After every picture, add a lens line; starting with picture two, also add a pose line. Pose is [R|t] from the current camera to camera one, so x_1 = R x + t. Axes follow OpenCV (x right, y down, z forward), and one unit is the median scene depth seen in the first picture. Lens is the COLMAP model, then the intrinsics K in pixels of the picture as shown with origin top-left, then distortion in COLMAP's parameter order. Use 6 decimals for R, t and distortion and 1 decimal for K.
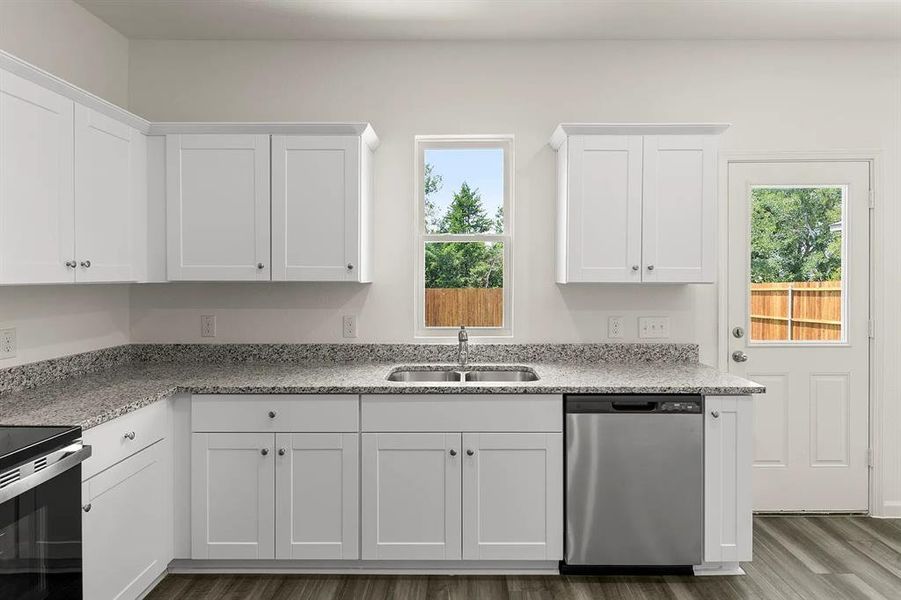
lens RADIAL K [[486.4, 0, 462.8], [0, 486.4, 289.0], [0, 0, 1]] dist [0.003141, -0.003750]
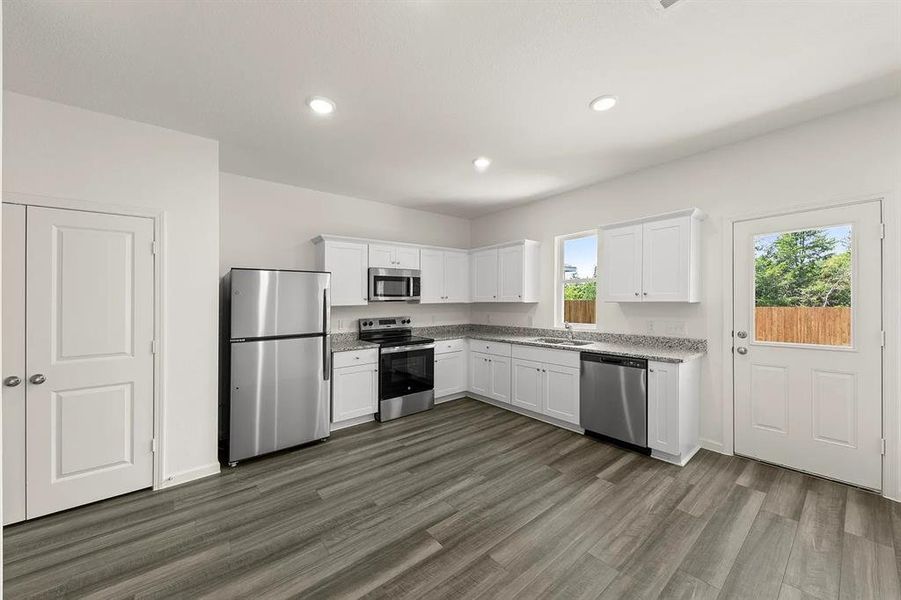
lens RADIAL K [[329.2, 0, 453.5], [0, 329.2, 305.9], [0, 0, 1]] dist [0.003012, -0.000563]
pose [[0.633330, 0.003424, -0.773875, 0.797550], [-0.005926, 0.999982, -0.000426, 0.006645], [0.773859, 0.004855, 0.633339, -0.333077]]
